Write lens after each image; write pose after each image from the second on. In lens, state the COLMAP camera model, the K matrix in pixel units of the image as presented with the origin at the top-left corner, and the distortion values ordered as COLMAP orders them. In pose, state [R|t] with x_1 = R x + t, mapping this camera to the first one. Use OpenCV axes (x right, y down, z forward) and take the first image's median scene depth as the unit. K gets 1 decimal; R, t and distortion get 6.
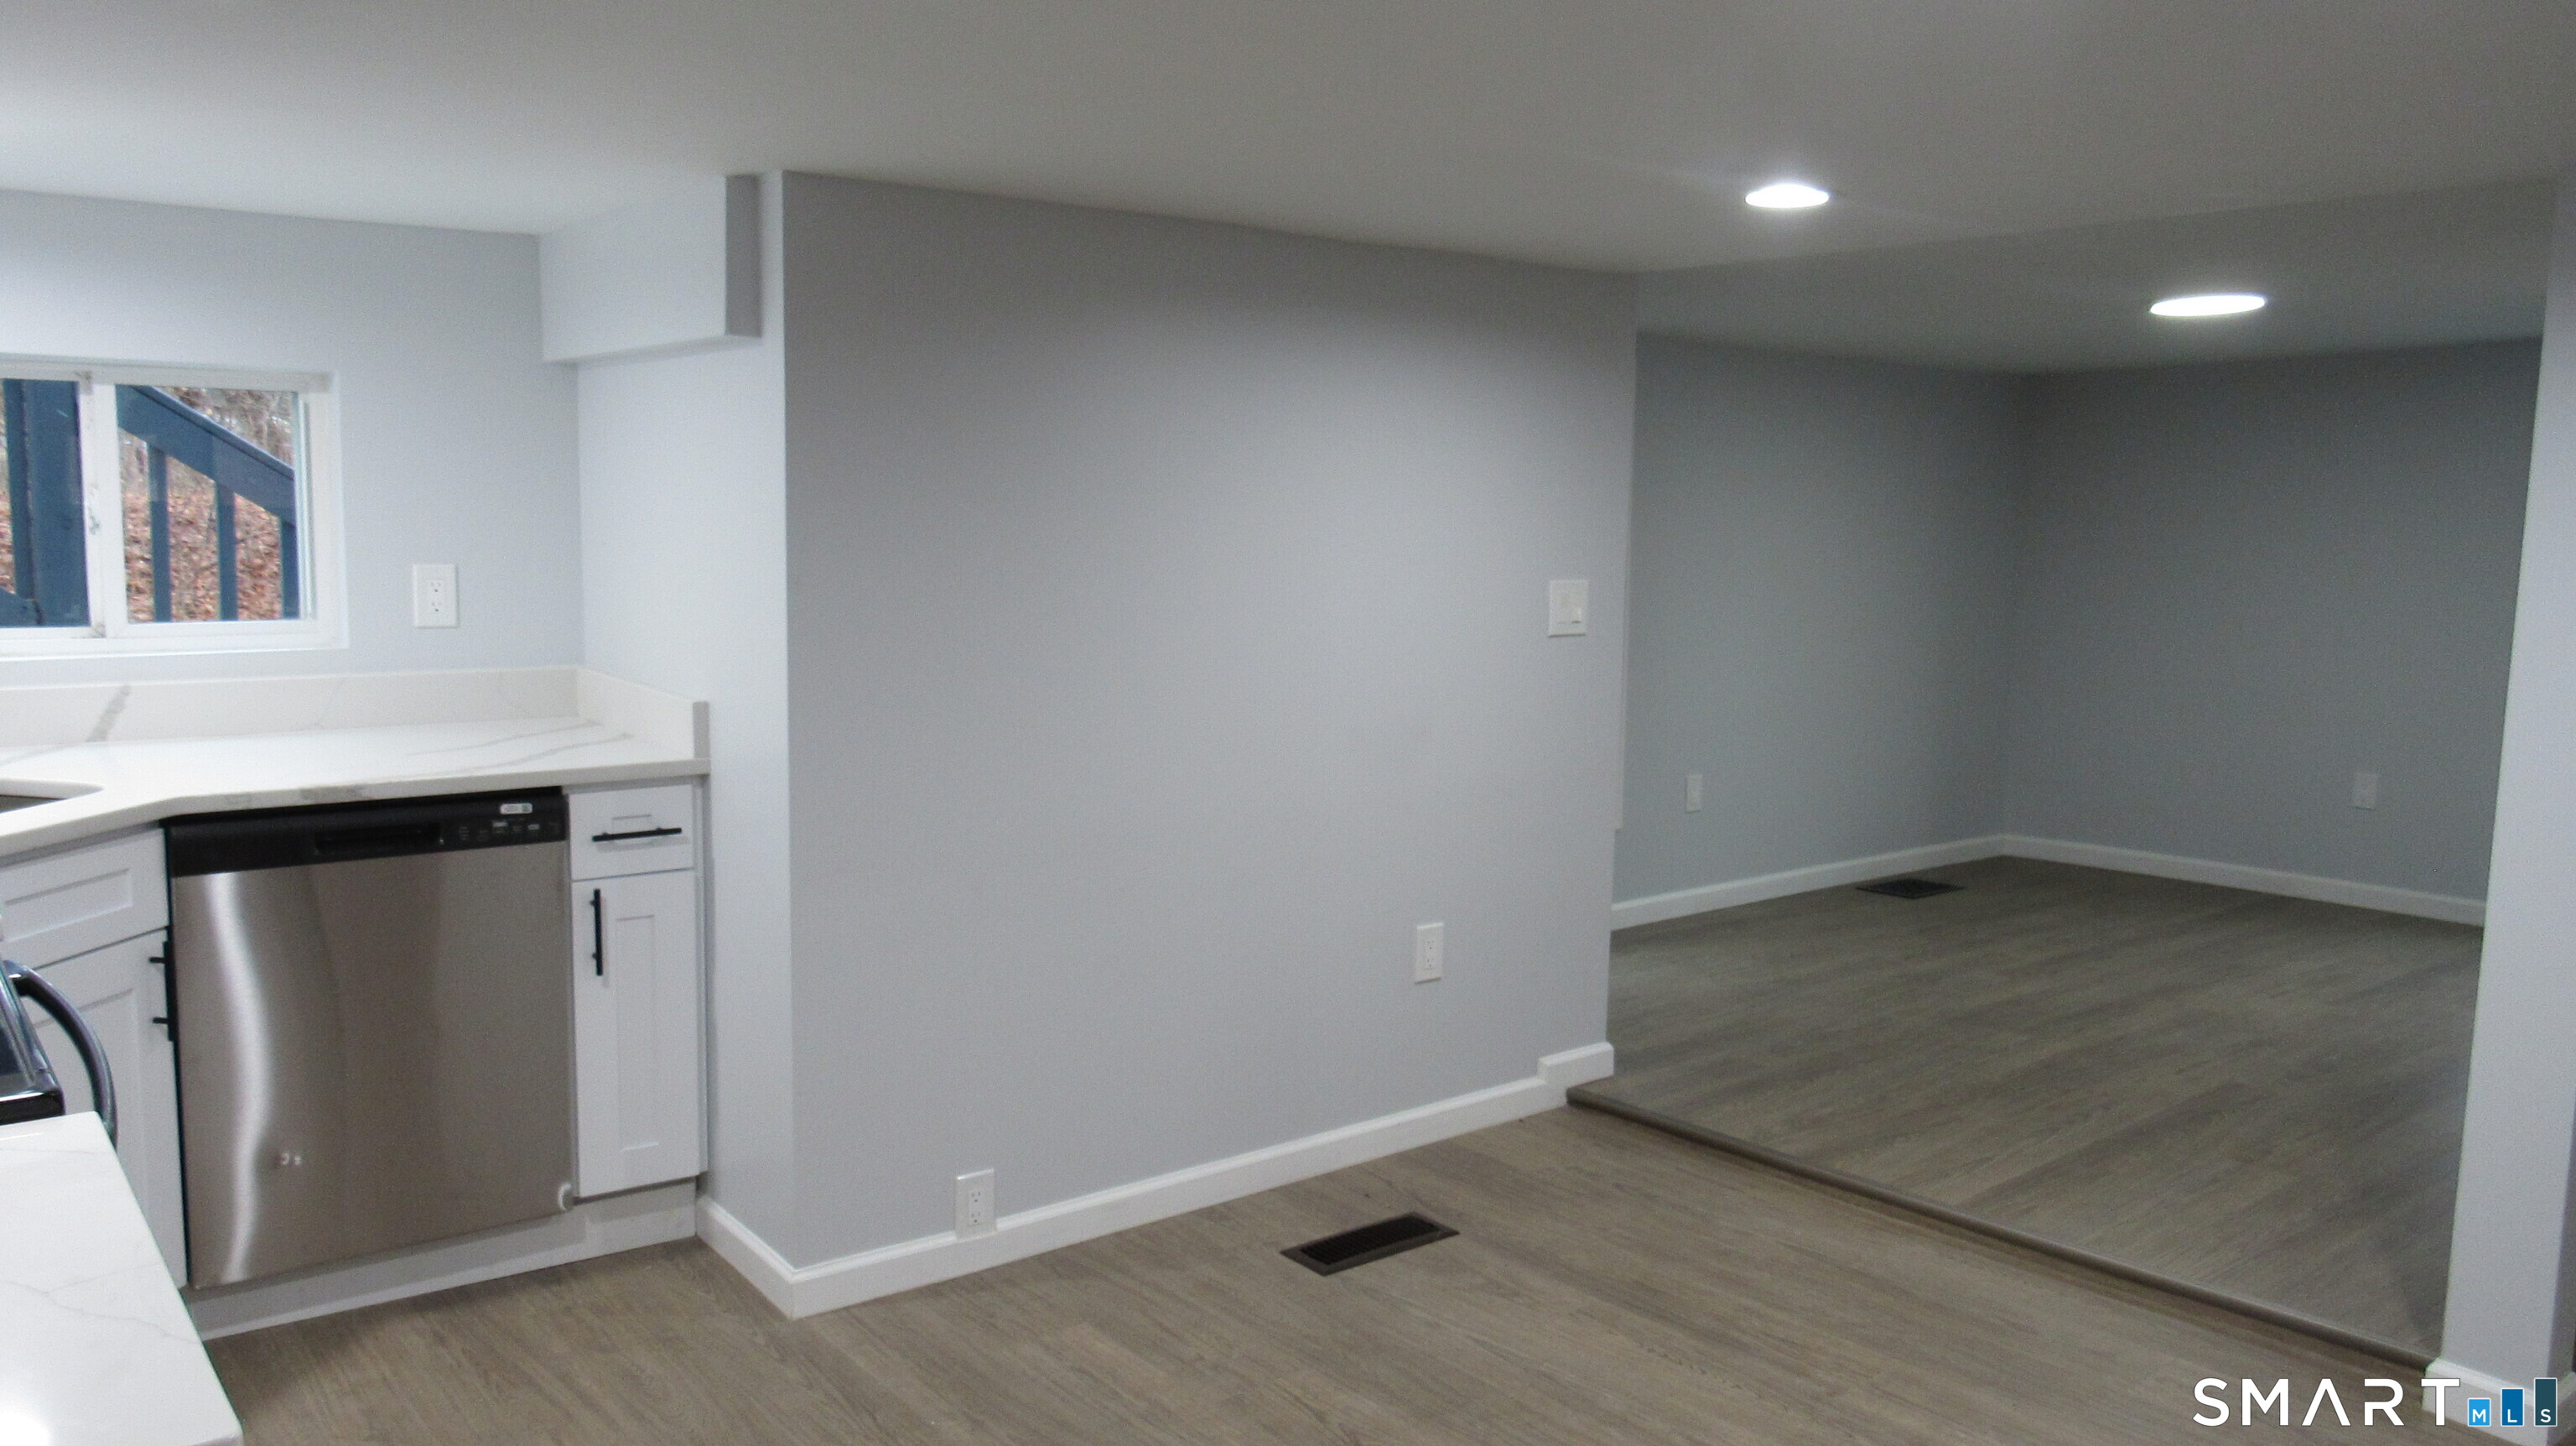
lens RADIAL K [[1847.1, 0, 1297.8], [0, 1847.1, 719.8], [0, 0, 1]] dist [-0.023437, 0.000964]
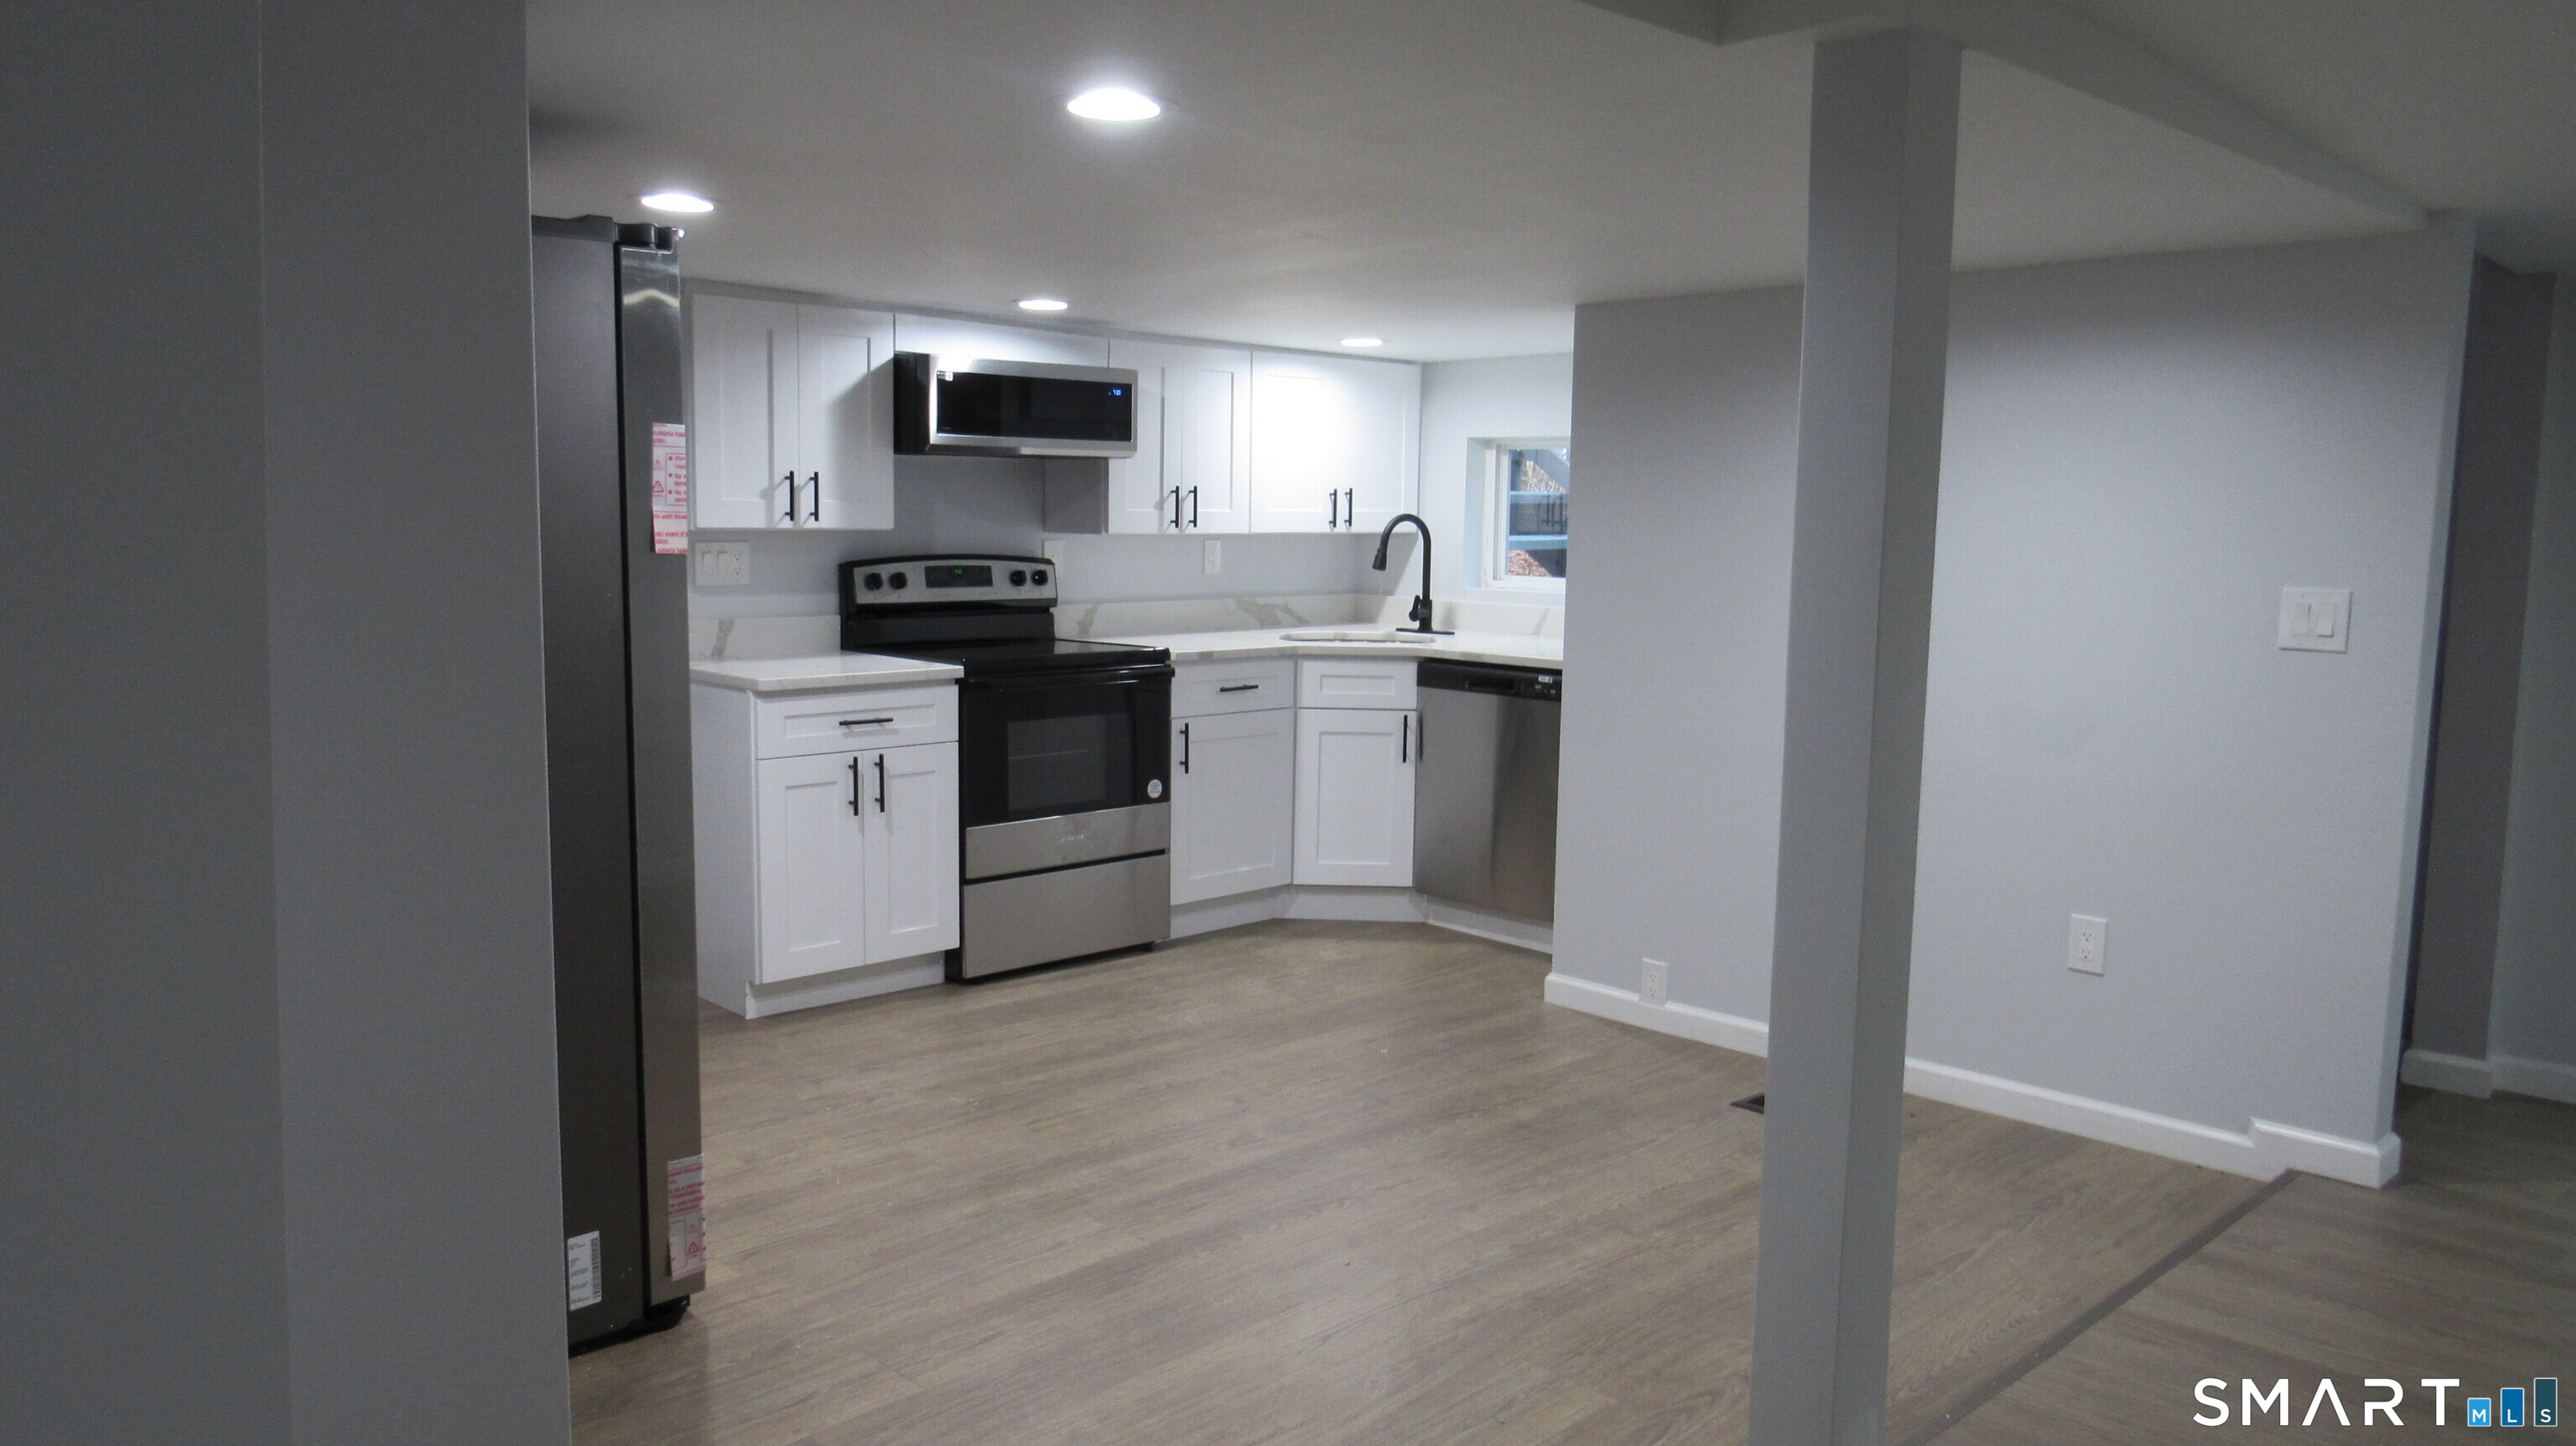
lens RADIAL K [[1847.1, 0, 1297.8], [0, 1847.1, 719.8], [0, 0, 1]] dist [-0.023437, 0.000964]
pose [[0.098312, 0.091791, -0.990913, 1.255909], [-0.137634, 0.987422, 0.077812, -0.017737], [0.985592, 0.128733, 0.109709, 0.551958]]
